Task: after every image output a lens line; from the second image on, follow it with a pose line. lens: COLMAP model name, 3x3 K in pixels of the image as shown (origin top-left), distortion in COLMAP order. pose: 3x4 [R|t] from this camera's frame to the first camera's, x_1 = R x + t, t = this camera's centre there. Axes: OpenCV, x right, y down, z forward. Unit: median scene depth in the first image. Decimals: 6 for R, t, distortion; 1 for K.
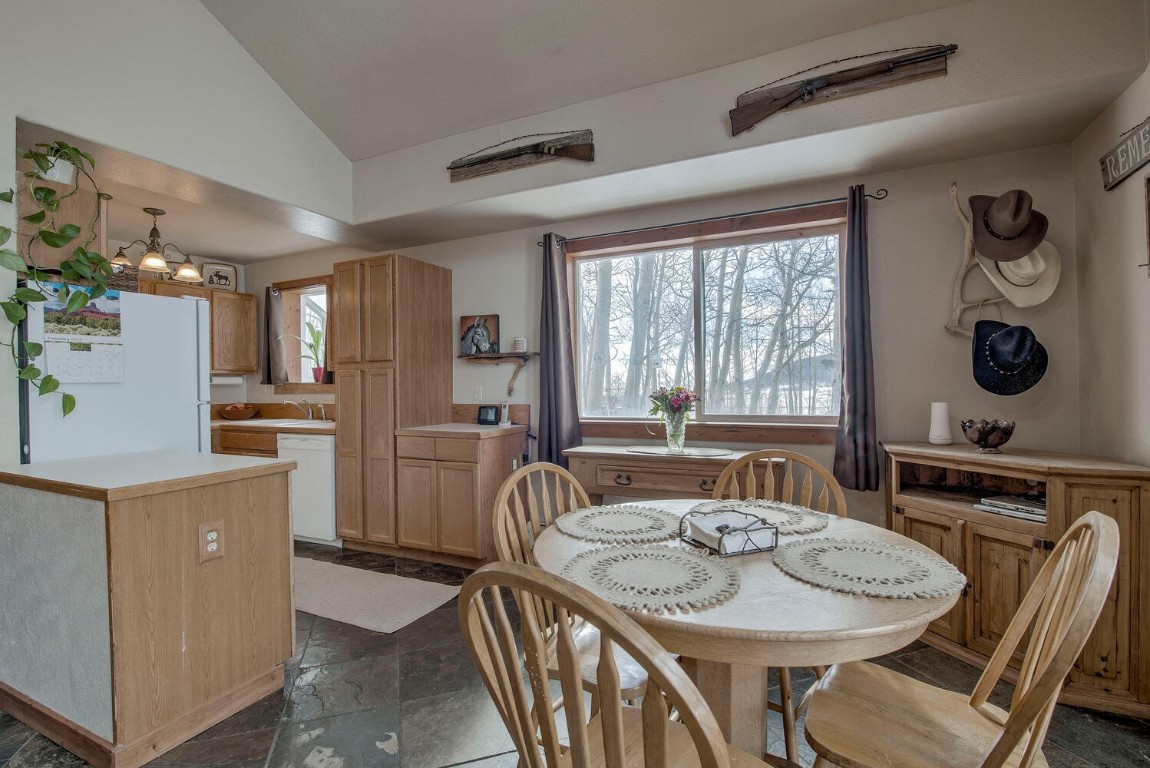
lens RADIAL K [[524.7, 0, 572.4], [0, 524.7, 385.1], [0, 0, 1]] dist [-0.007375, -0.005826]
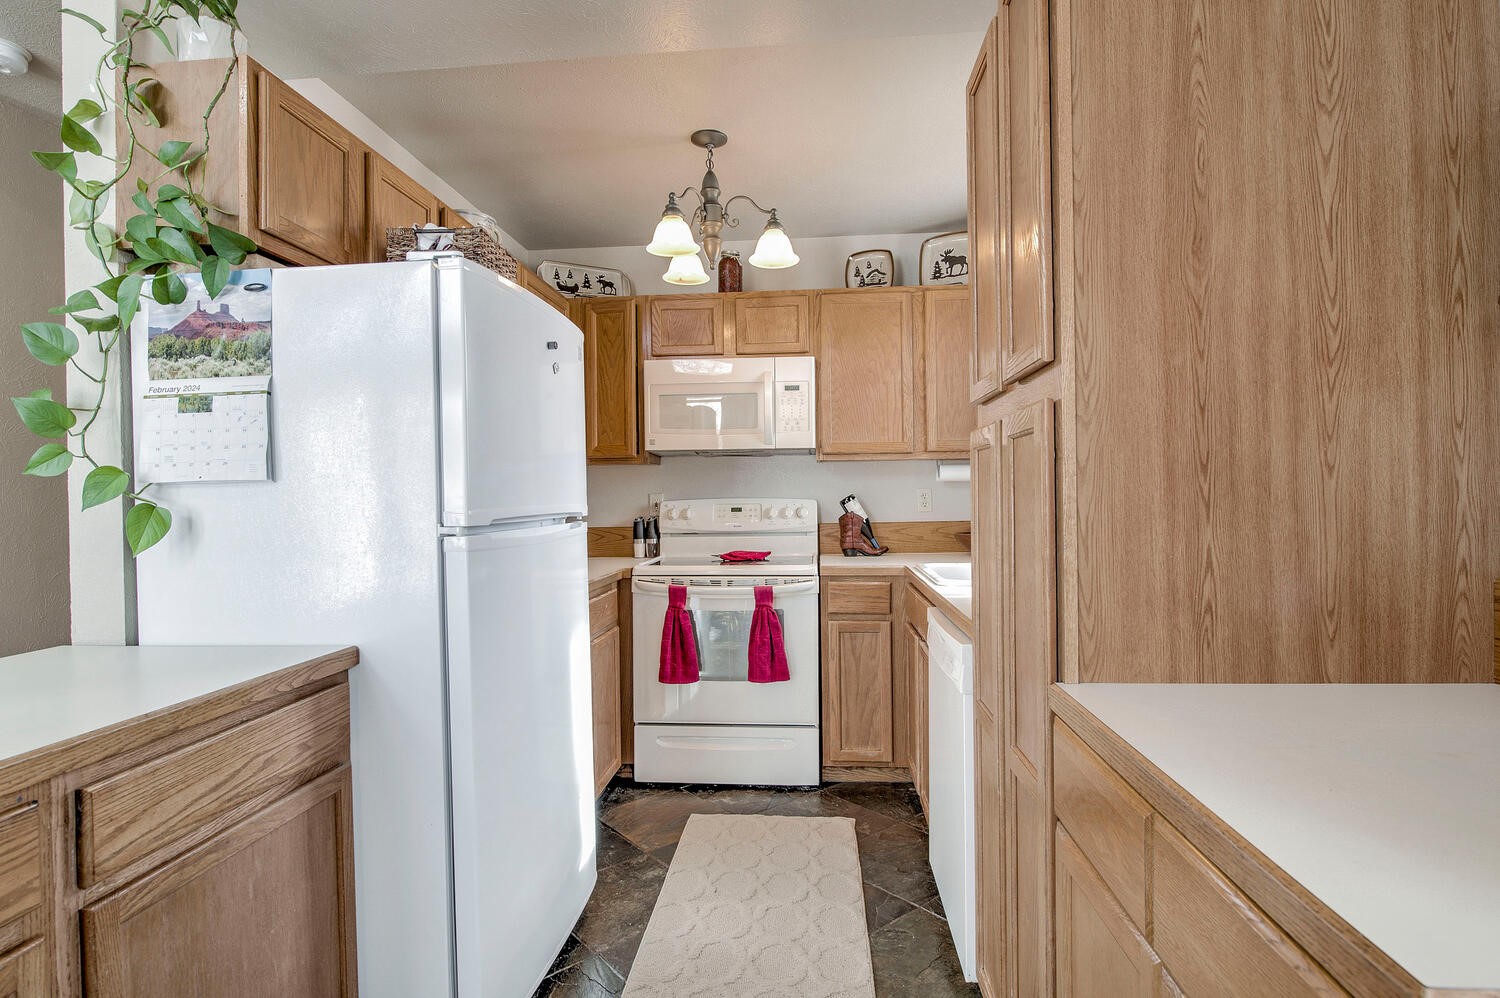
lens RADIAL K [[772.7, 0, 751.3], [0, 772.7, 495.6], [0, 0, 1]] dist [-0.002700, -0.001927]
pose [[0.352439, 0.006748, -0.935811, -0.081813], [0.010523, 0.999882, 0.011173, 0.002735], [0.935776, -0.013785, 0.352326, 0.720485]]
